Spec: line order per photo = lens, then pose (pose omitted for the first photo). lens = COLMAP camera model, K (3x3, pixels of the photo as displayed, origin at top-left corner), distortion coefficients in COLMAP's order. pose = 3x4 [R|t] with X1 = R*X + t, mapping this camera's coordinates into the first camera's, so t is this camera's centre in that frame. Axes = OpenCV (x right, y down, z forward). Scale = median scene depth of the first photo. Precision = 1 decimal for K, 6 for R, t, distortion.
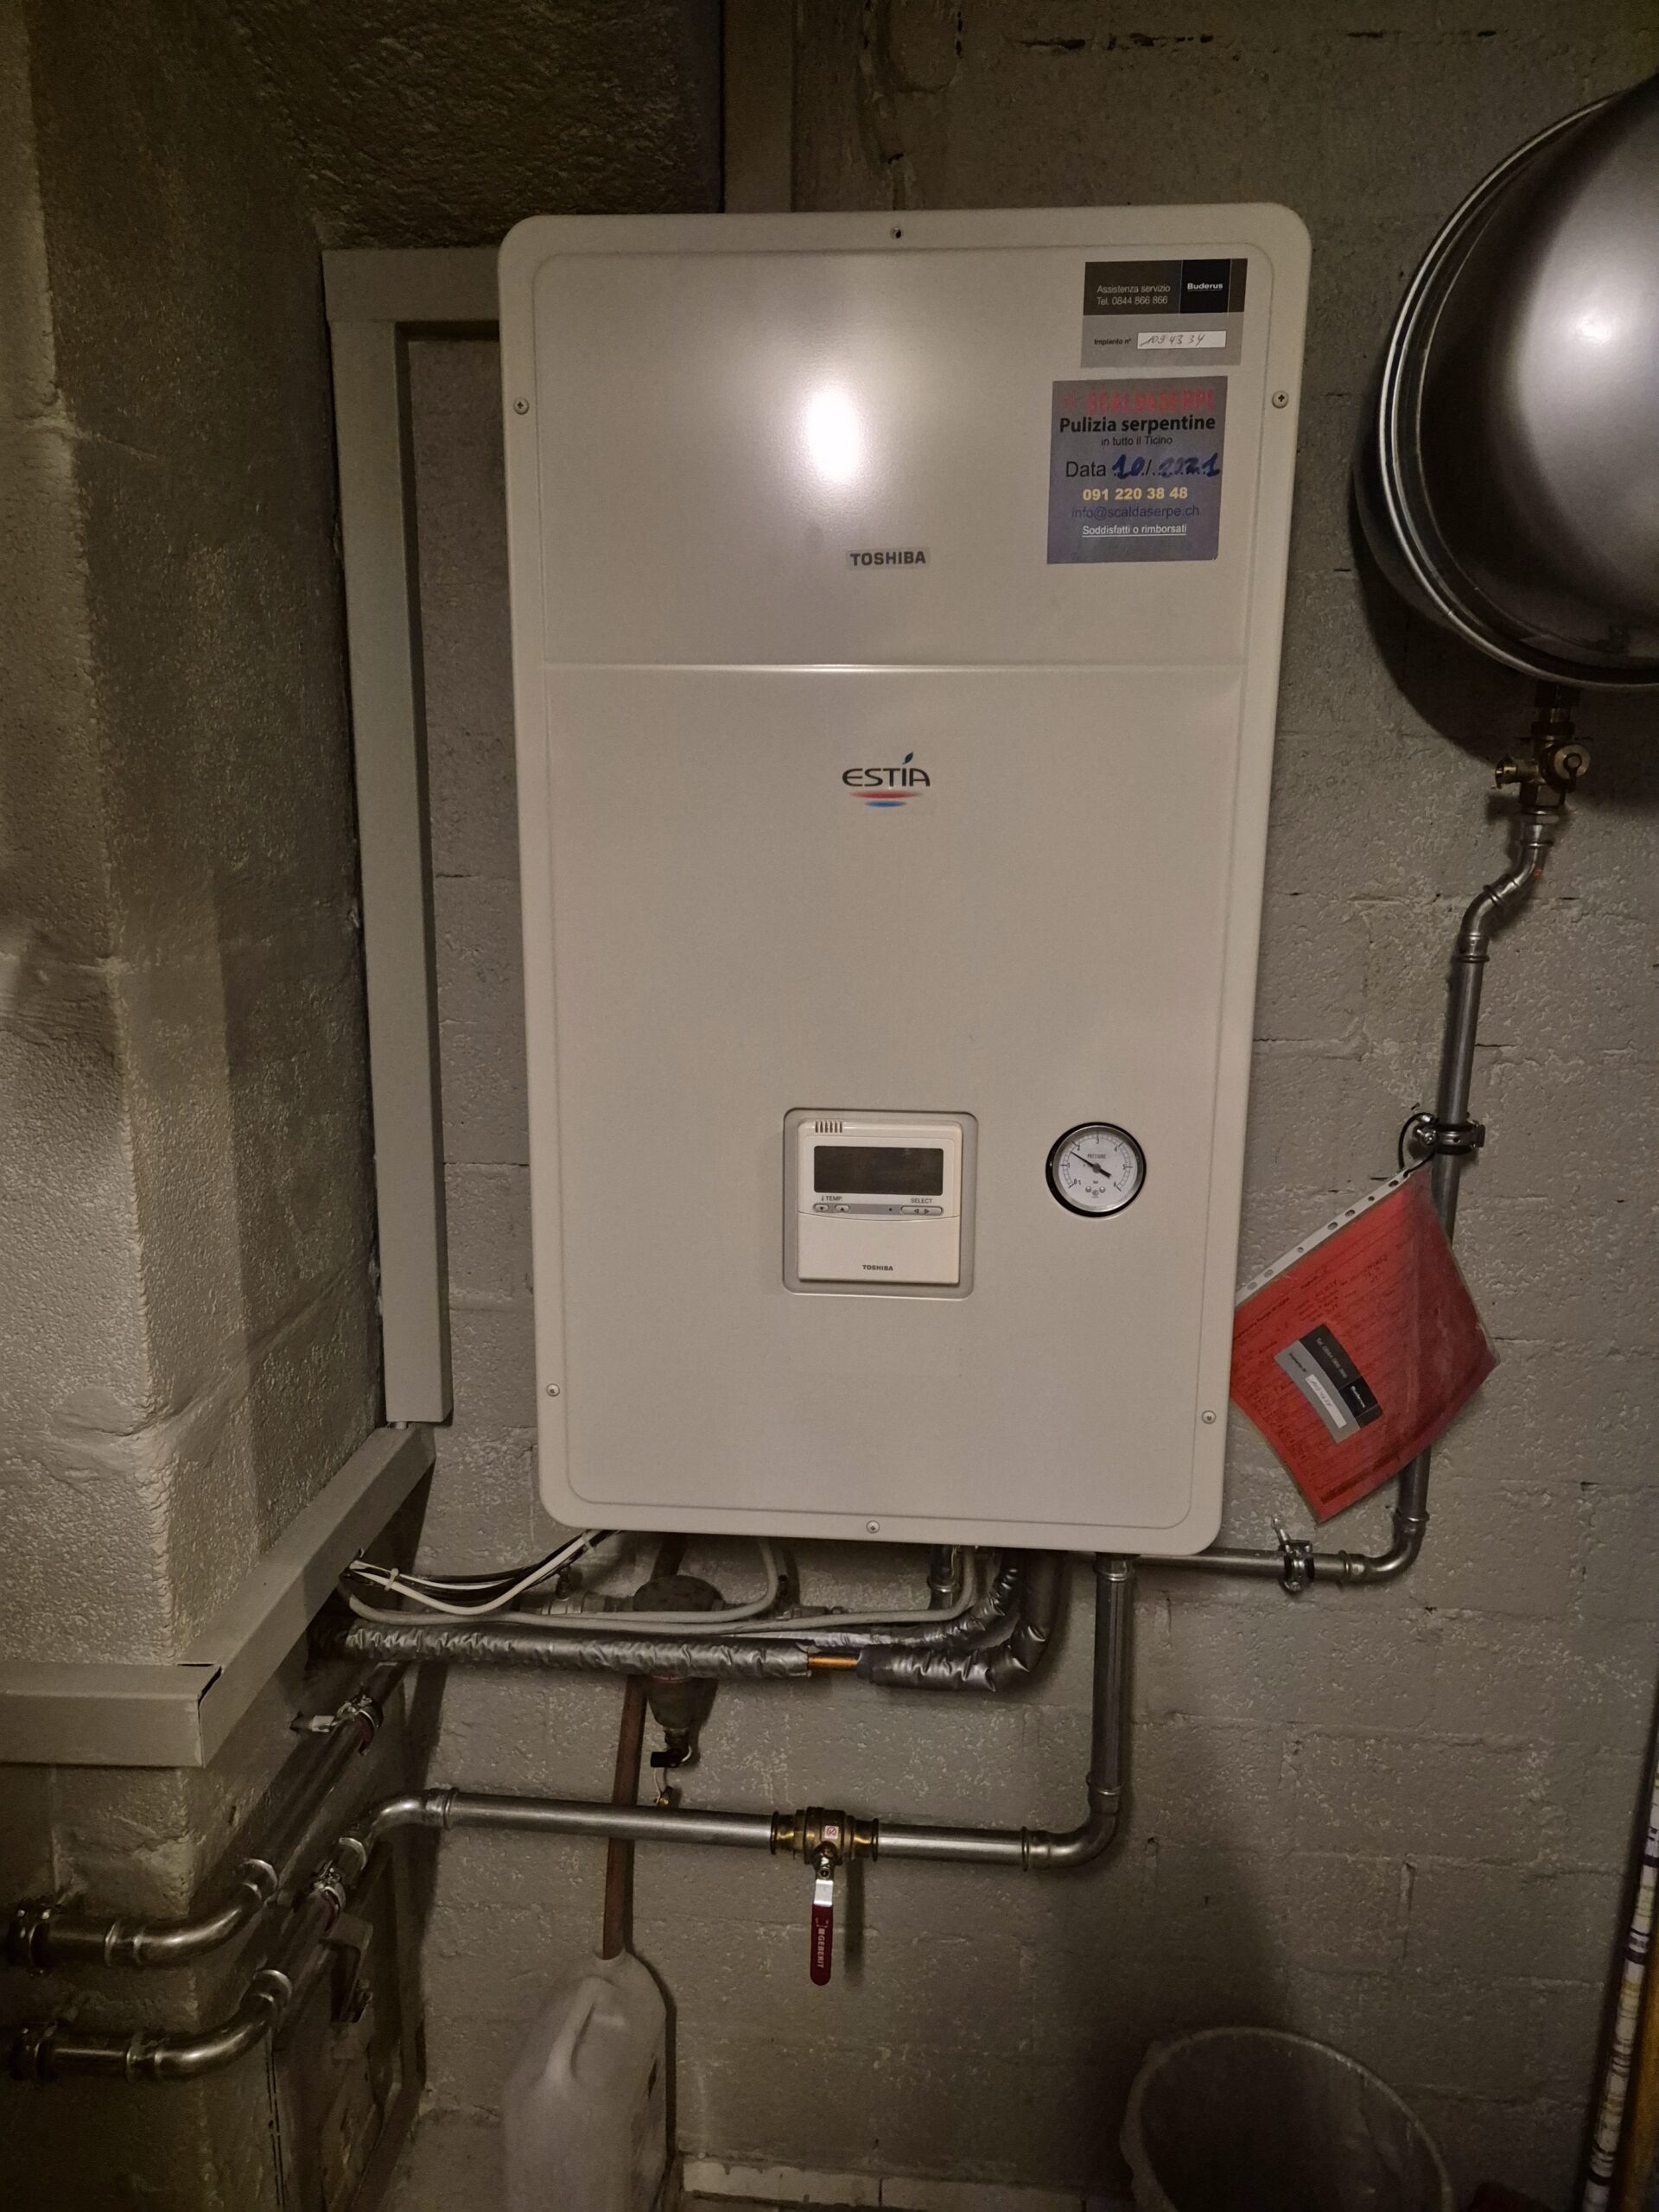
lens RADIAL K [[1493.0, 0, 865.0], [0, 1493.0, 1118.2], [0, 0, 1]] dist [0.019835, -0.007357]
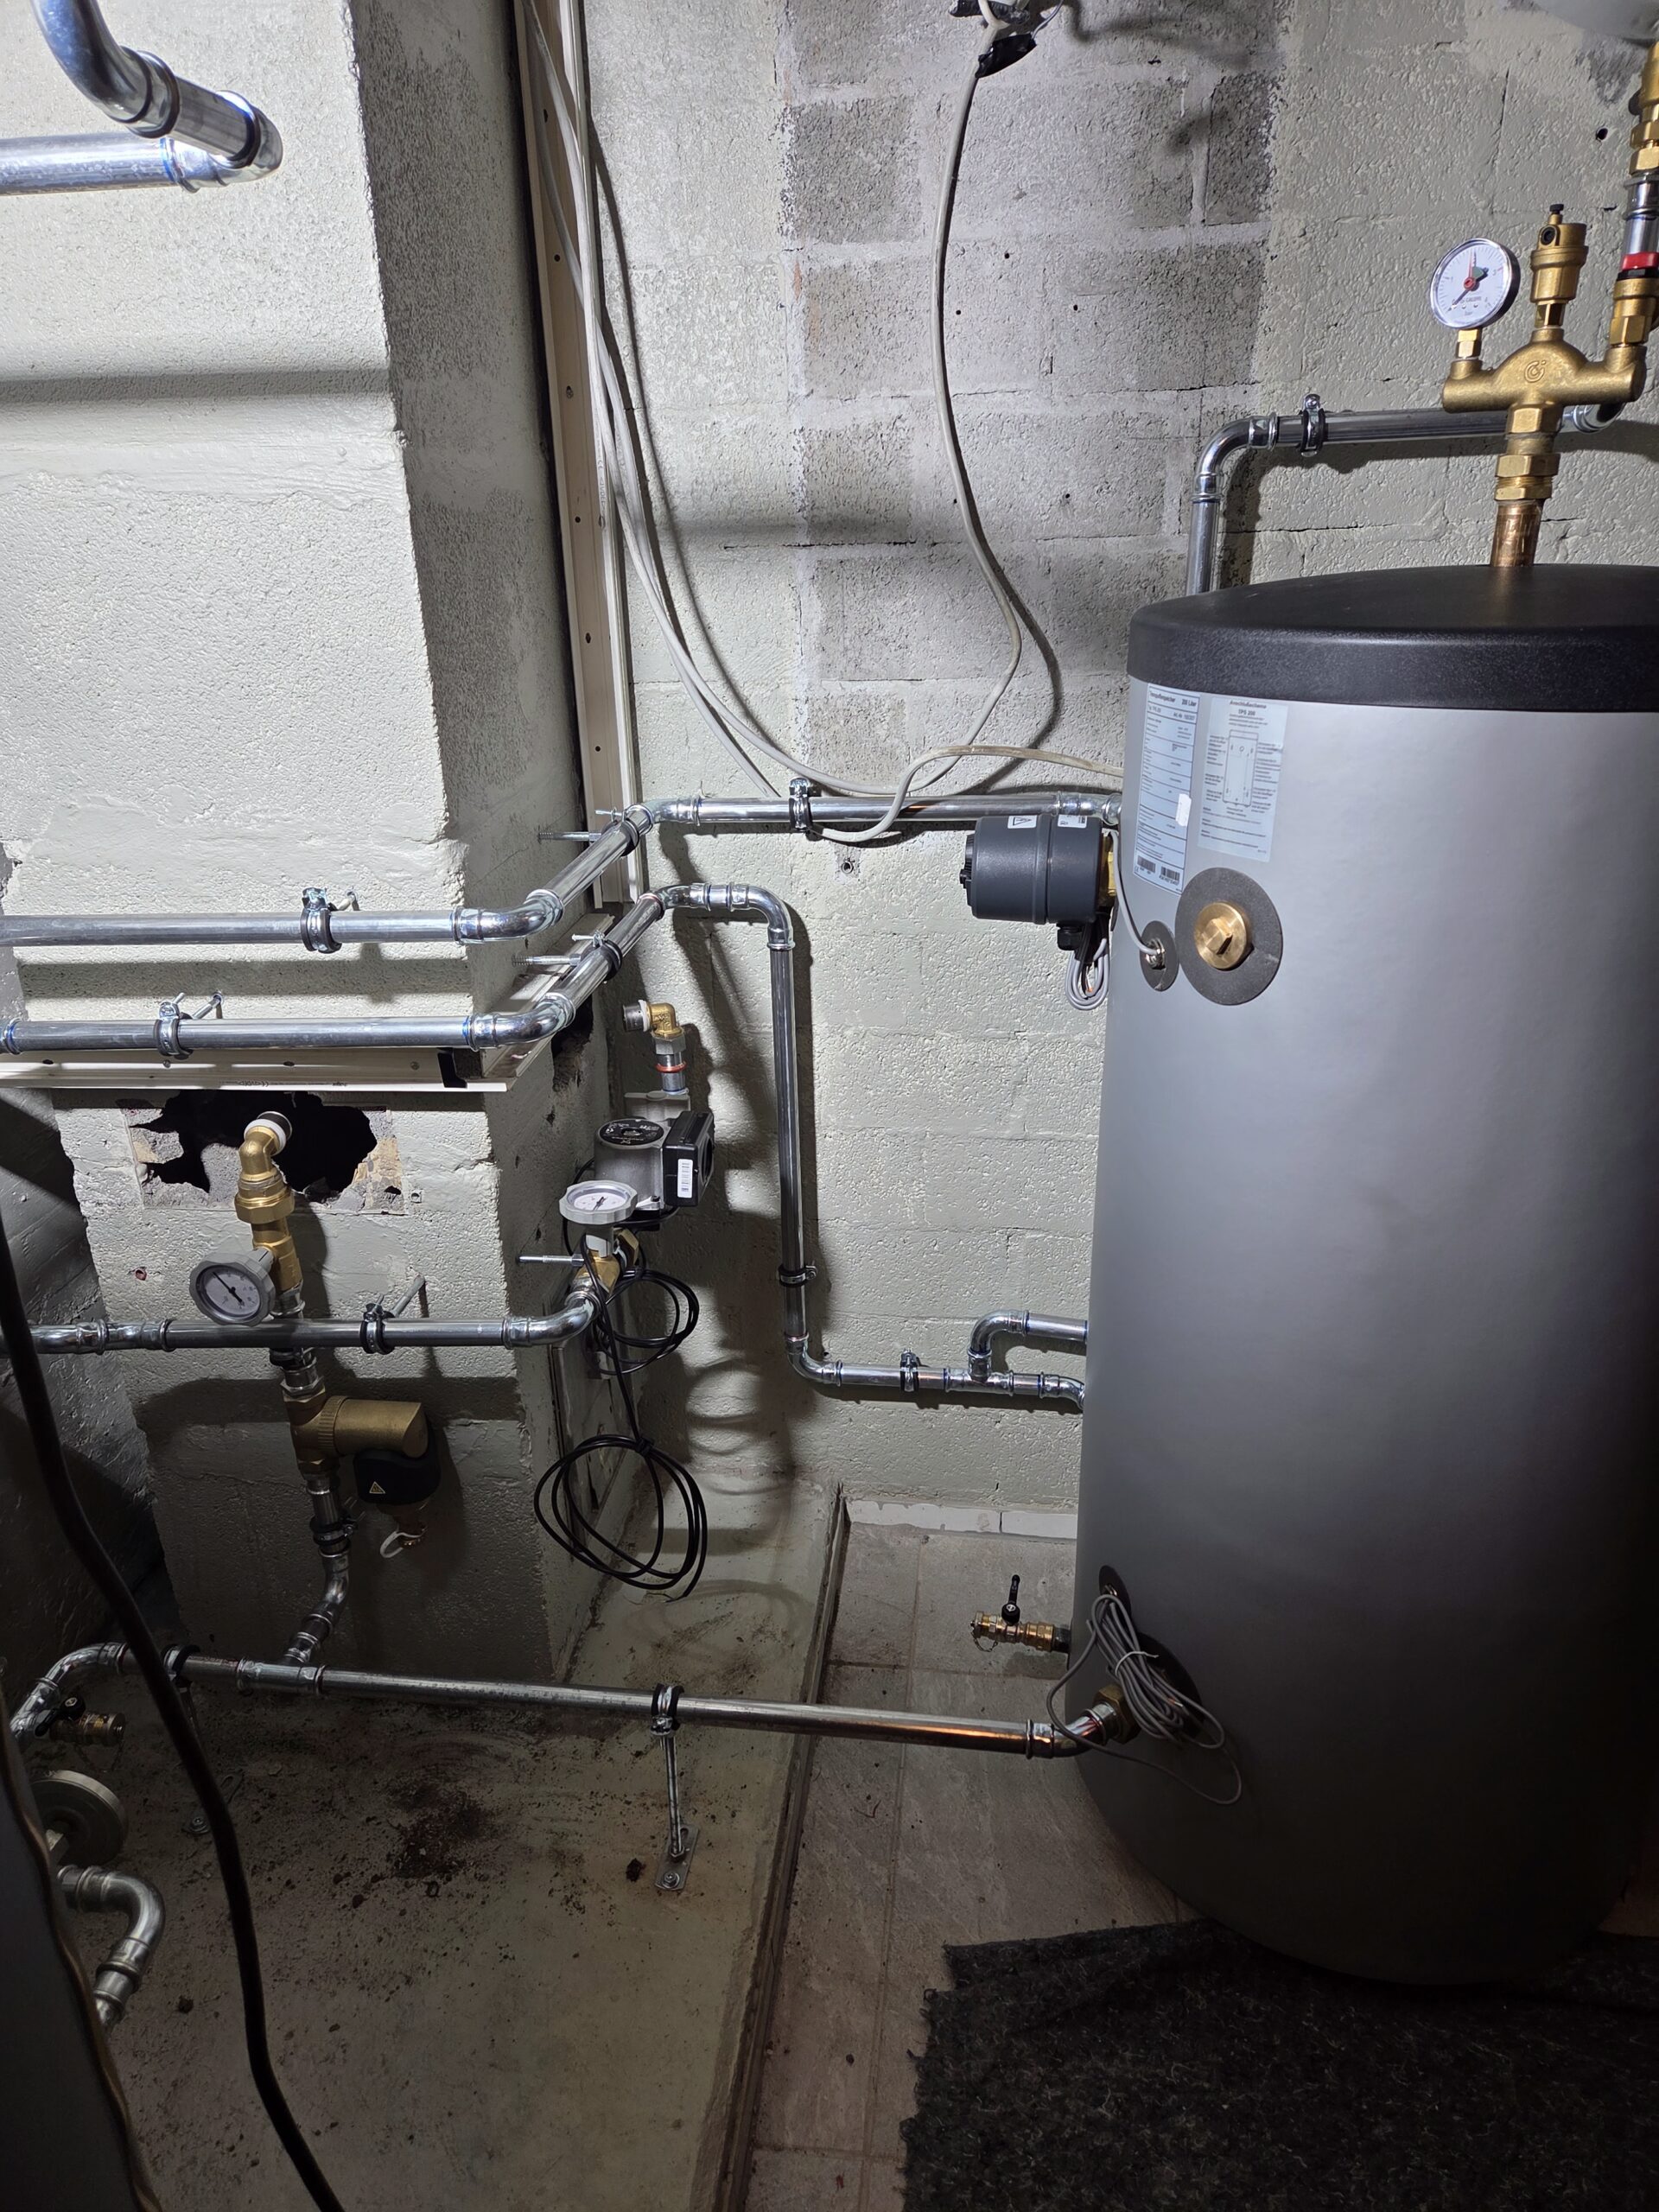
lens RADIAL K [[1486.0, 0, 821.9], [0, 1486.0, 1125.0], [0, 0, 1]] dist [0.053167, -0.042025]
pose [[0.996784, -0.012518, -0.079156, -0.049153], [0.027007, 0.982417, 0.184735, 0.188559], [0.075451, -0.186279, 0.979595, -0.236721]]
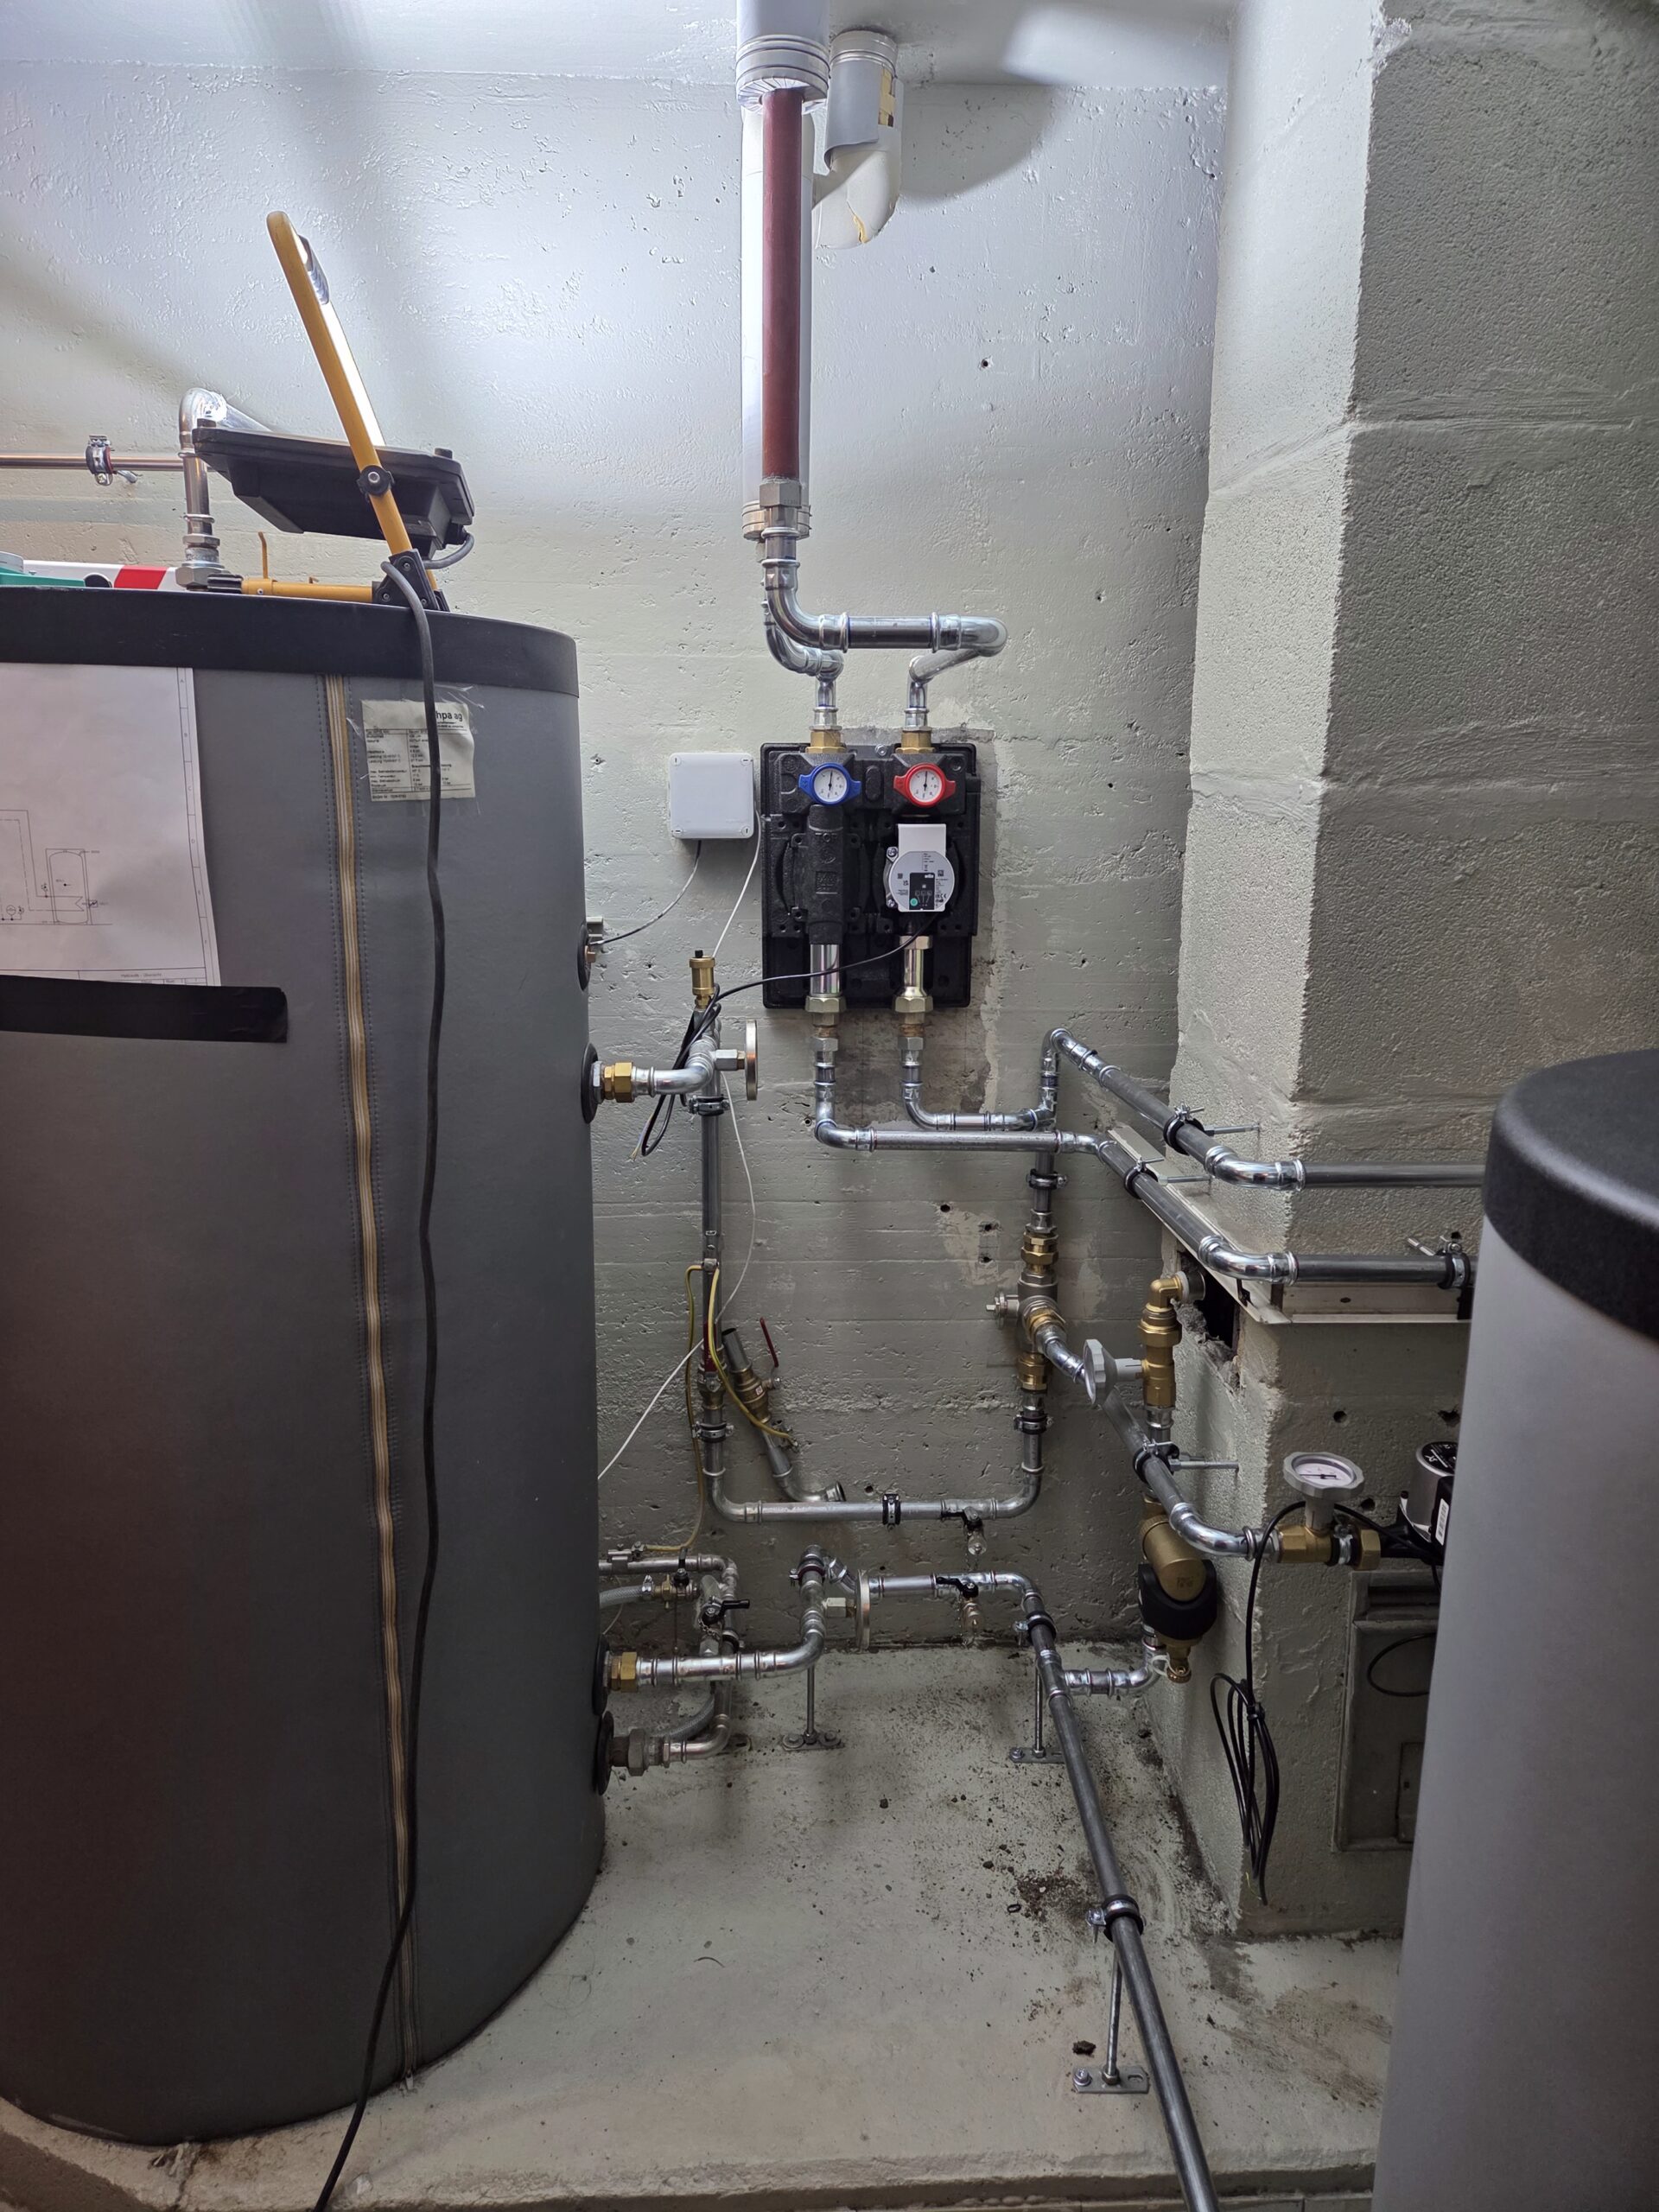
lens RADIAL K [[1486.0, 0, 829.6], [0, 1486.0, 1097.1], [0, 0, 1]] dist [0.053167, -0.042025]
pose [[0.088611, 0.199703, -0.975842, 0.880166], [-0.220422, 0.959338, 0.176310, 0.023420], [0.971371, 0.199474, 0.129027, 0.360478]]
